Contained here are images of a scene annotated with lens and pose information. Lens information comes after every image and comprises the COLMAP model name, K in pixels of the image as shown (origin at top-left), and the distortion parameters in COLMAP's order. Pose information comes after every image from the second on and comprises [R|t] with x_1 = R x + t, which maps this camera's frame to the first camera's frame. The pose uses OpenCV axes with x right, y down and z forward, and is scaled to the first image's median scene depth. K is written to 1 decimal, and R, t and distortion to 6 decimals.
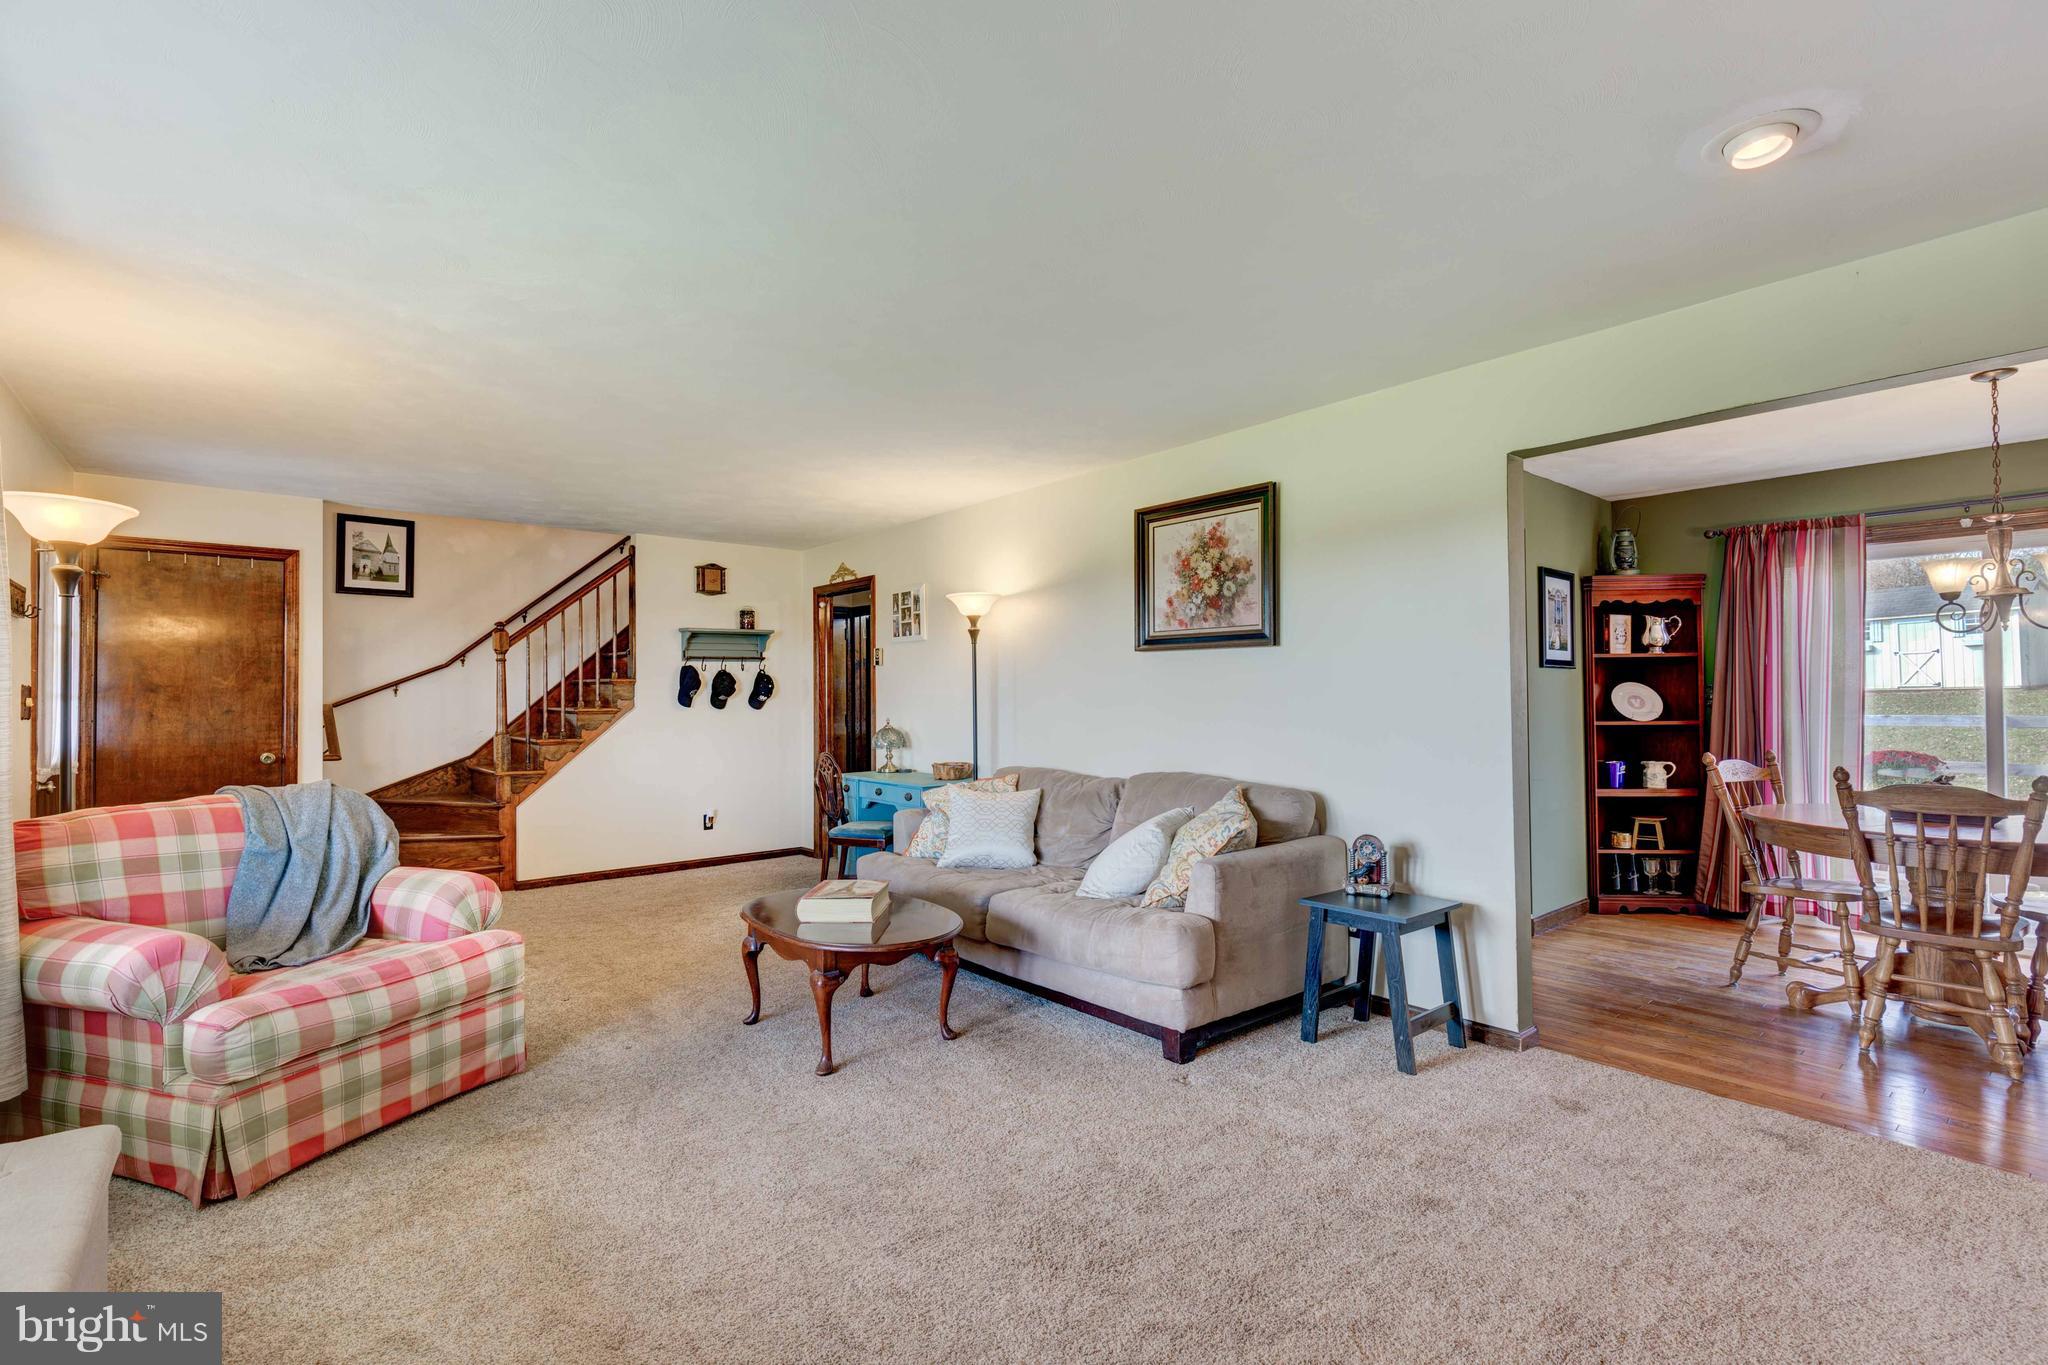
lens RADIAL K [[933.1, 0, 1025.7], [0, 933.1, 685.5], [0, 0, 1]] dist [0.026011, -0.016369]
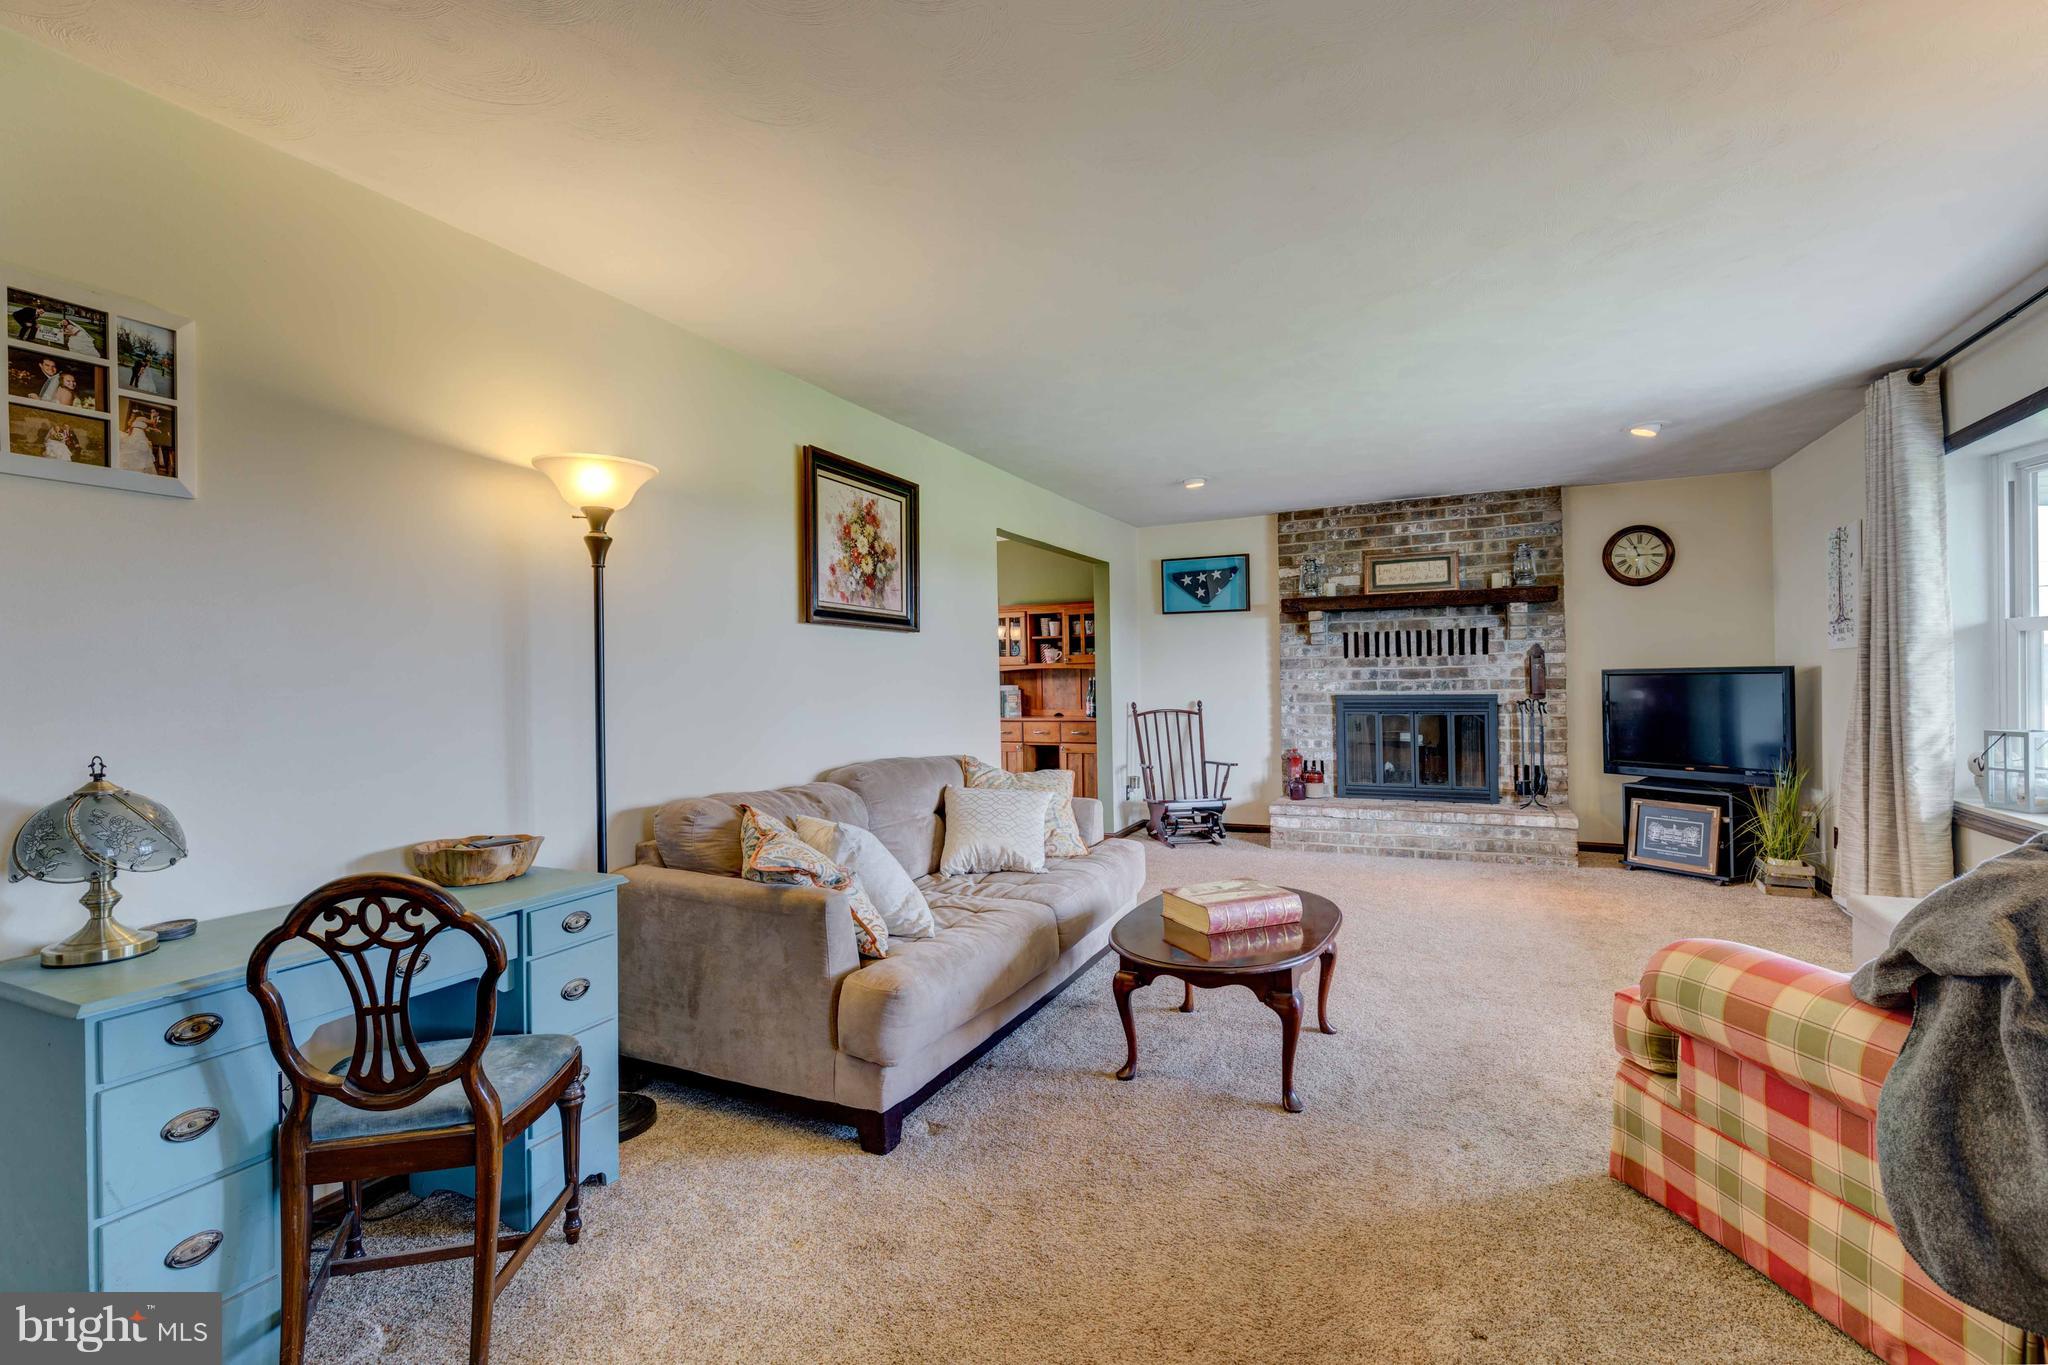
lens RADIAL K [[923.1, 0, 1024.9], [0, 923.1, 684.8], [0, 0, 1]] dist [0.026311, -0.016594]
pose [[-0.415358, 0.012862, 0.909567, -0.748012], [0.010908, 0.999899, -0.009159, 0.029060], [-0.909592, 0.006117, -0.415457, 1.284191]]
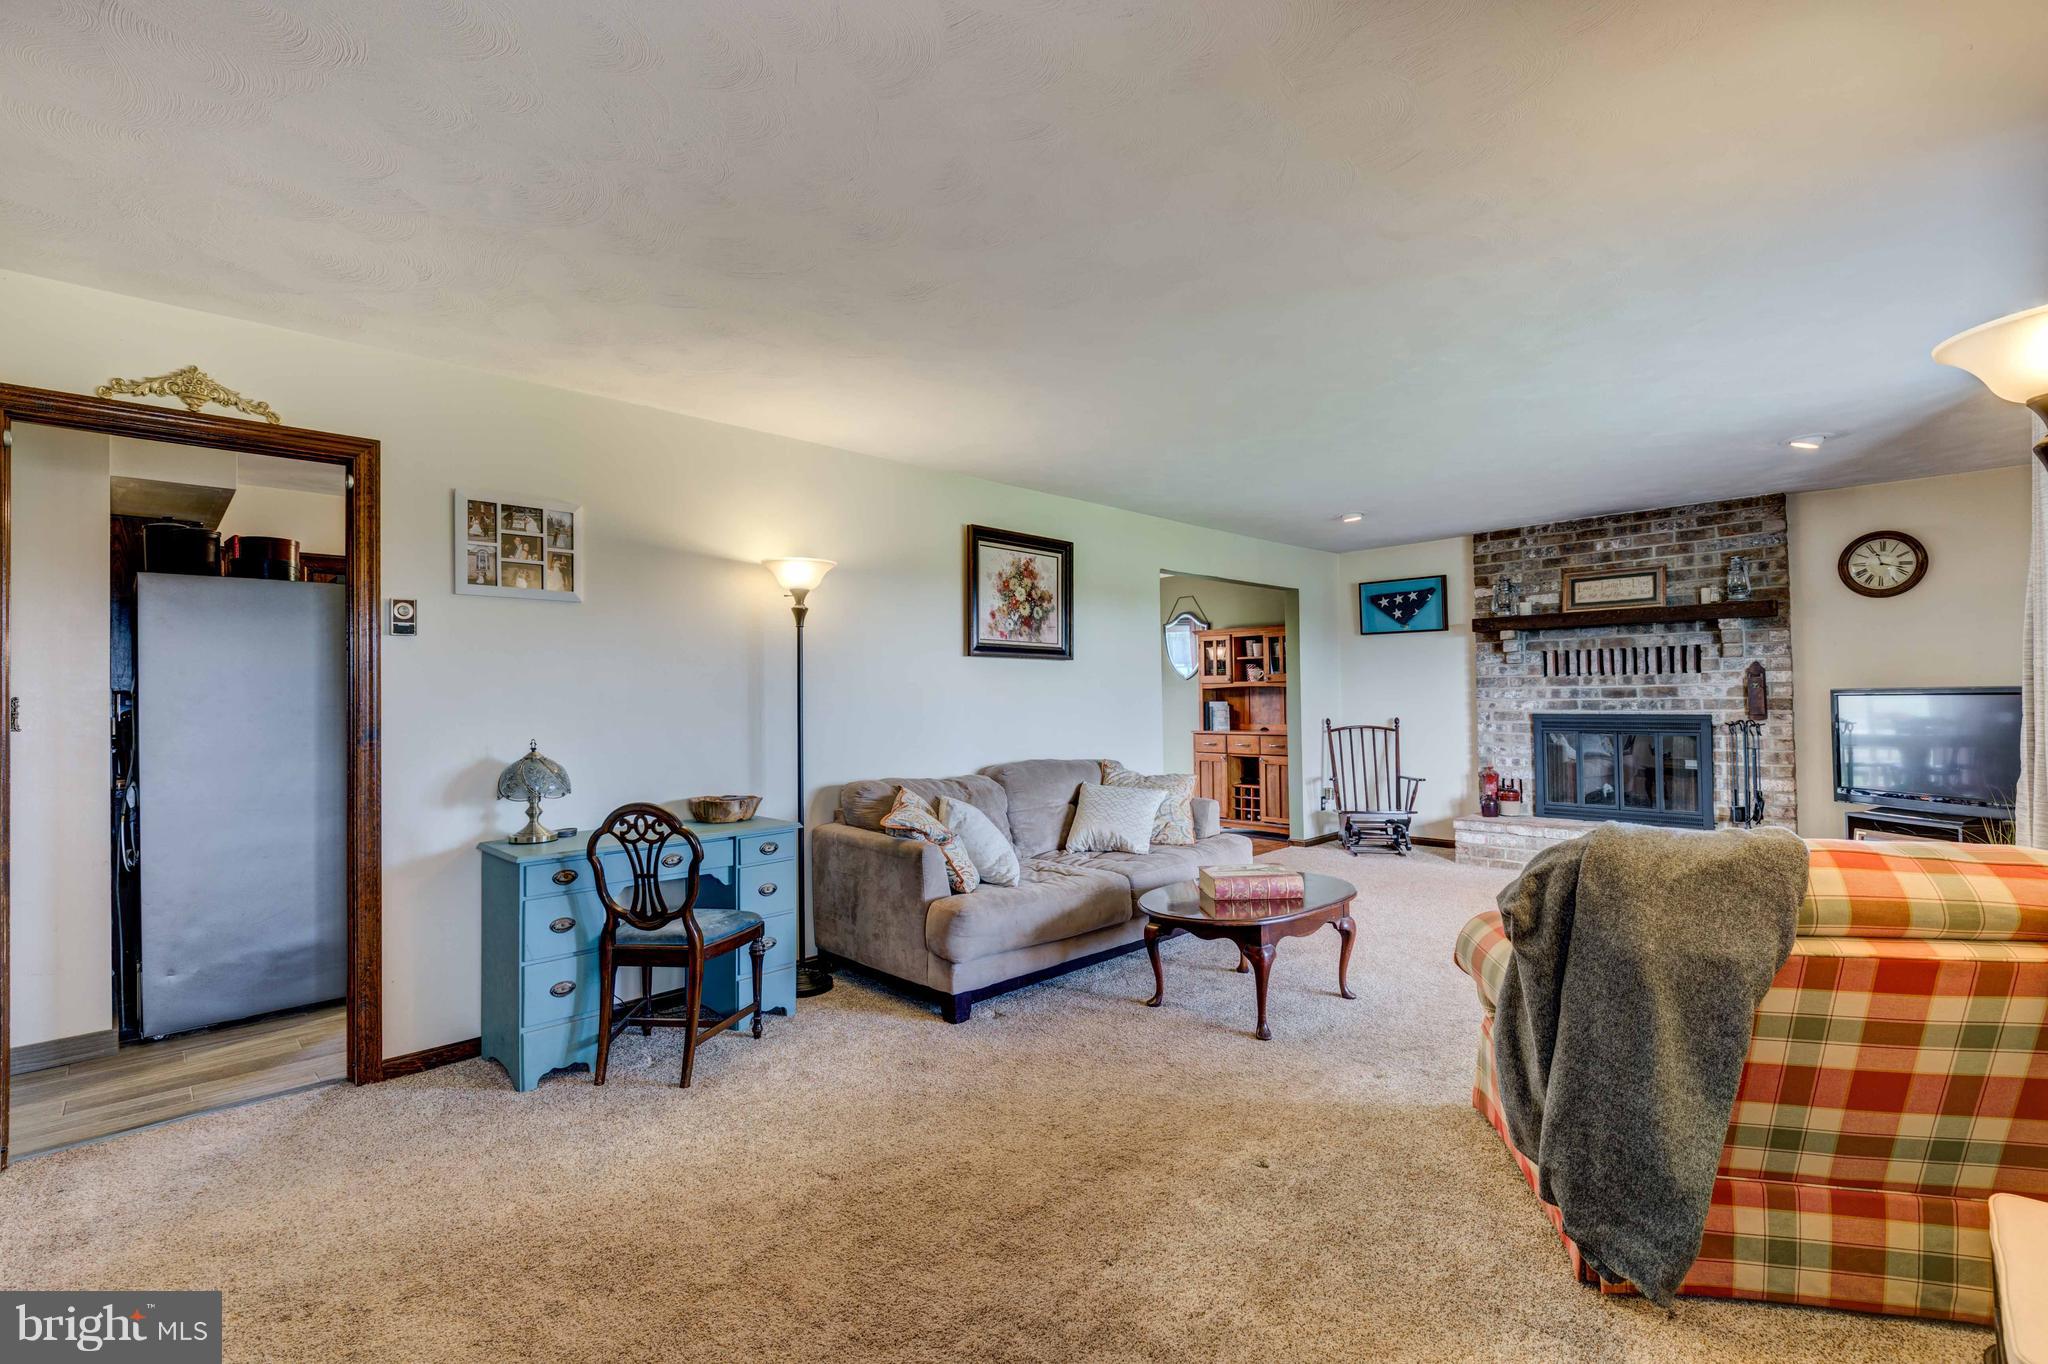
lens RADIAL K [[908.2, 0, 1028.3], [0, 908.2, 684.2], [0, 0, 1]] dist [0.032965, -0.019274]
pose [[-0.083813, 0.026936, 0.996117, -1.024761], [0.002504, 0.999637, -0.026821, 0.027302], [-0.996478, 0.000246, -0.083850, 1.129092]]
